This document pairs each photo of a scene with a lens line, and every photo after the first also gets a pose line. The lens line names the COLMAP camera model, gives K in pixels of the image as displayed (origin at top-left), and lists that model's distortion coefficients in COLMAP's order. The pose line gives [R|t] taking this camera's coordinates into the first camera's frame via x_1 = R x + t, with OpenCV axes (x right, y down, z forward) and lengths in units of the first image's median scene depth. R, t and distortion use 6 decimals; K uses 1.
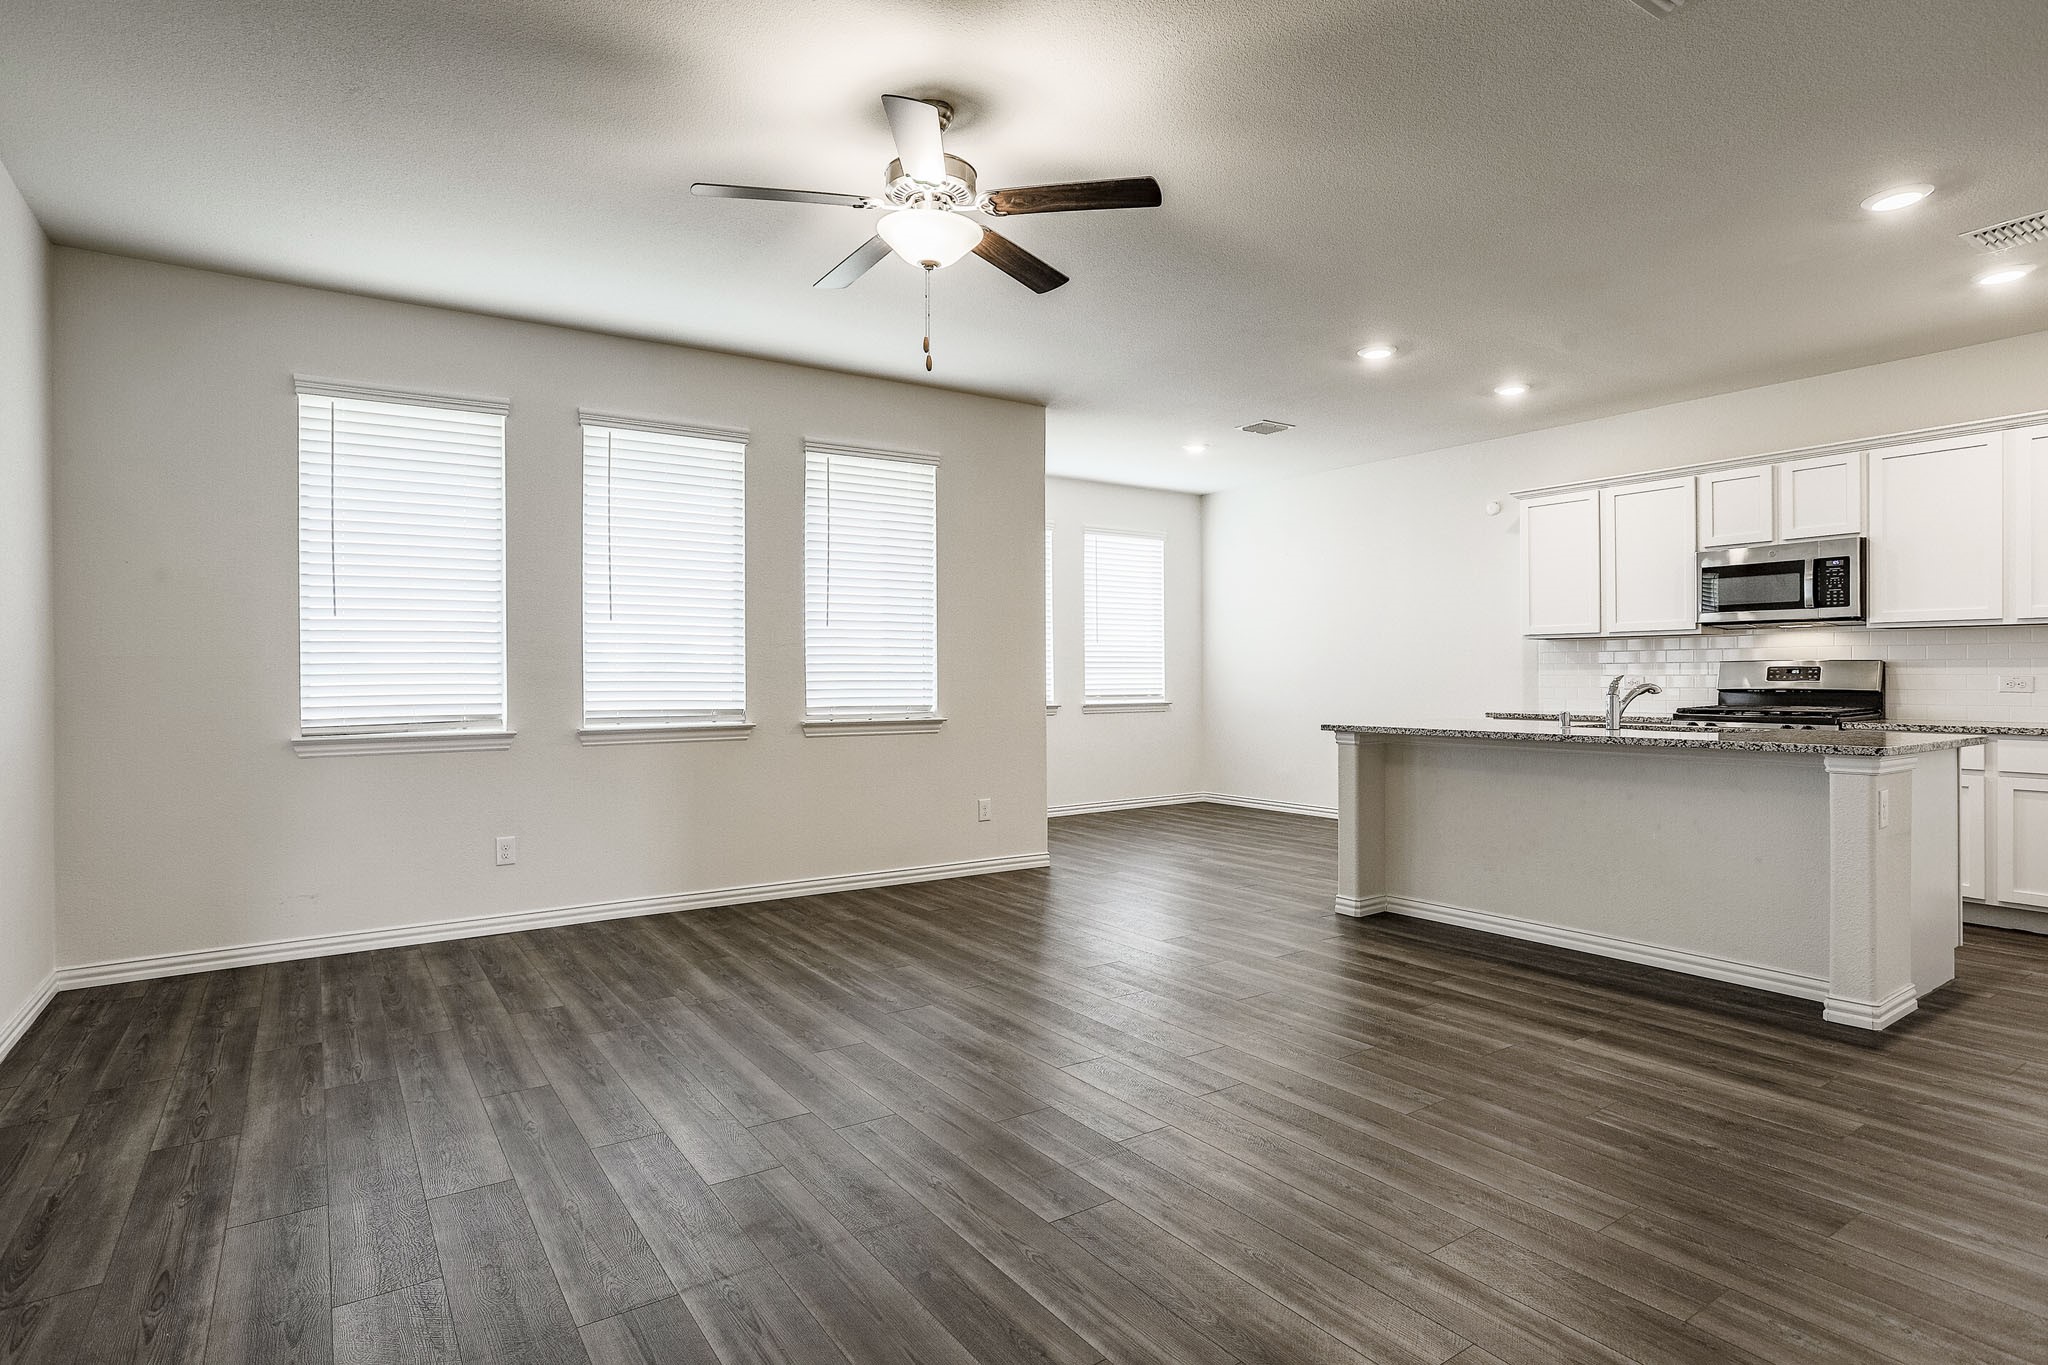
lens RADIAL K [[1076.3, 0, 1024.0], [0, 1076.3, 682.5], [0, 0, 1]] dist [-0.050531, 0.031124]
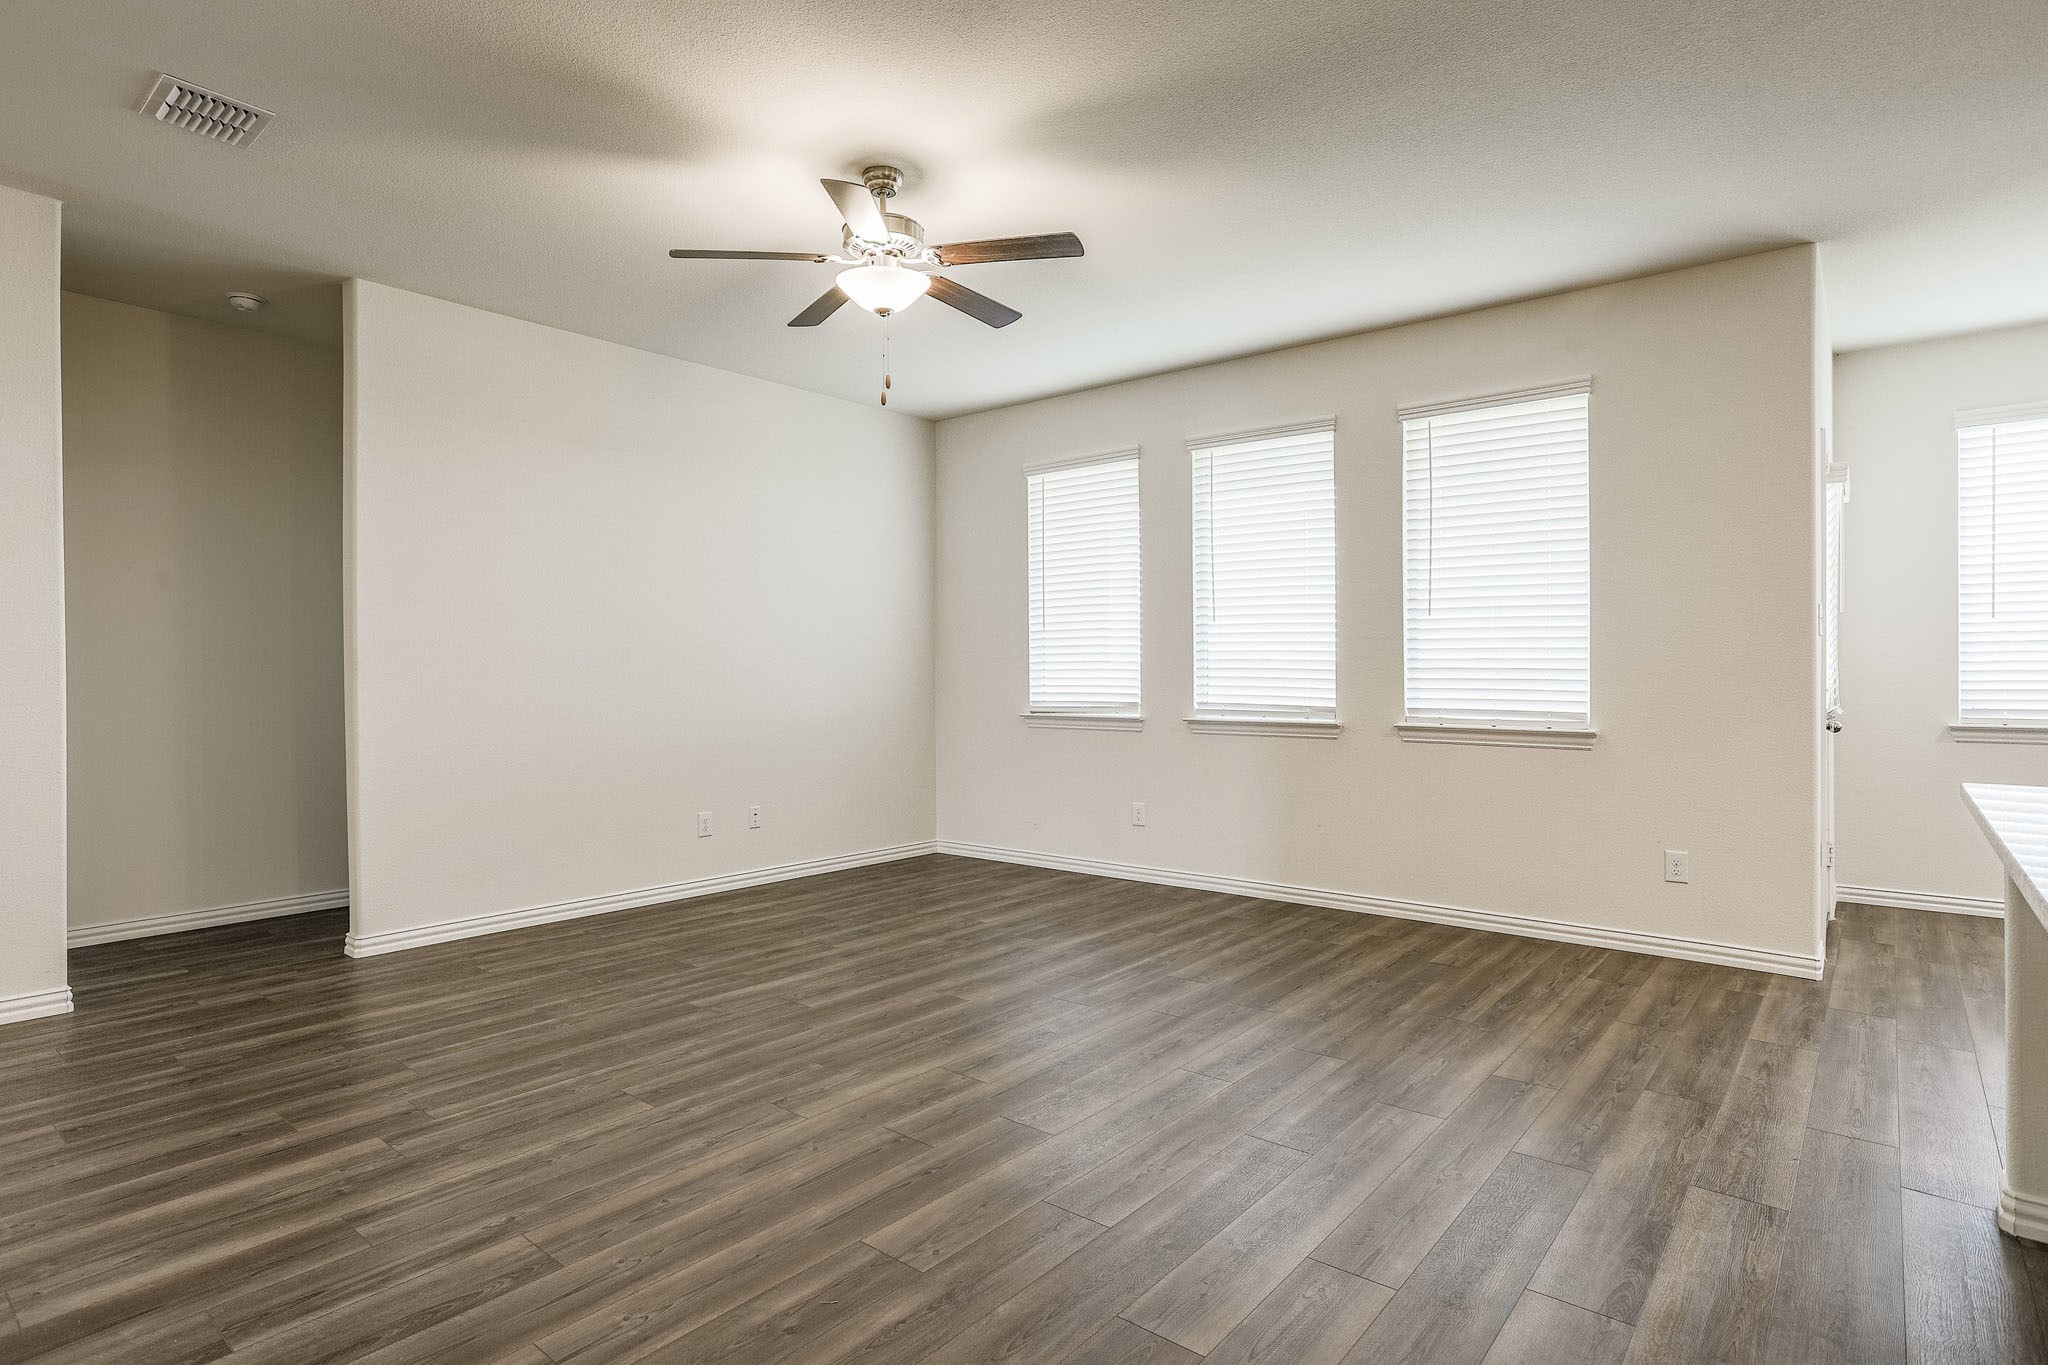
lens RADIAL K [[1062.7, 0, 984.3], [0, 1062.7, 680.3], [0, 0, 1]] dist [-0.049032, 0.029266]
pose [[0.261791, 0.012964, -0.965038, 0.590144], [-0.009204, 0.999898, 0.010936, -0.006762], [0.965081, 0.006019, 0.261883, 0.464818]]
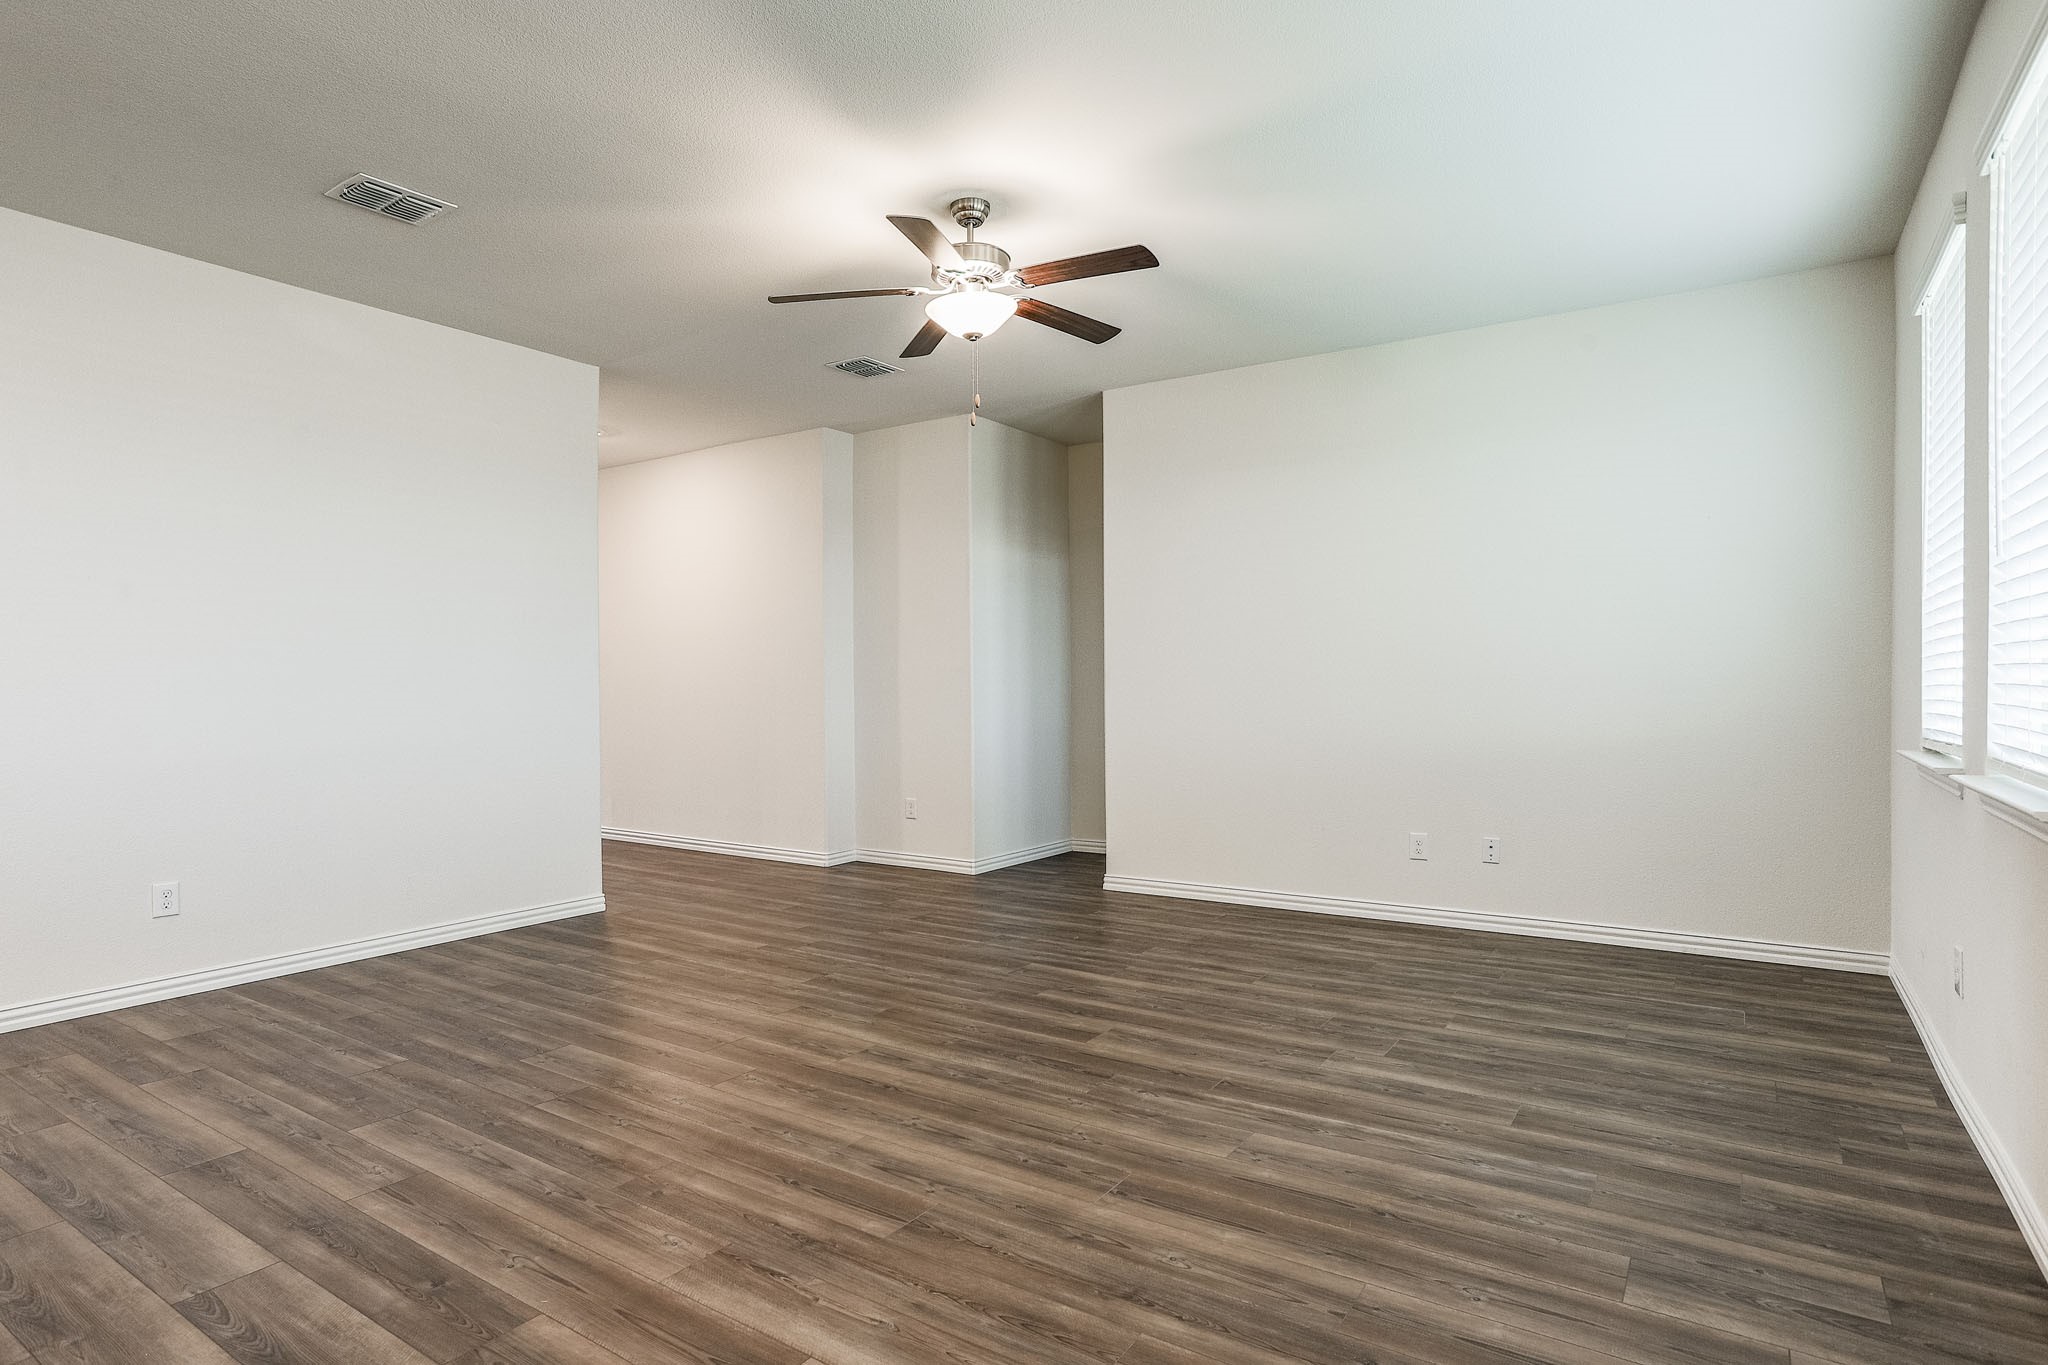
lens RADIAL K [[1074.0, 0, 1053.1], [0, 1074.0, 625.7], [0, 0, 1]] dist [-0.039144, 0.016856]
pose [[-0.919613, -0.010258, -0.392693, 0.176443], [0.008438, 0.998912, -0.045855, -0.004616], [0.392736, -0.045482, -0.918526, 1.234482]]
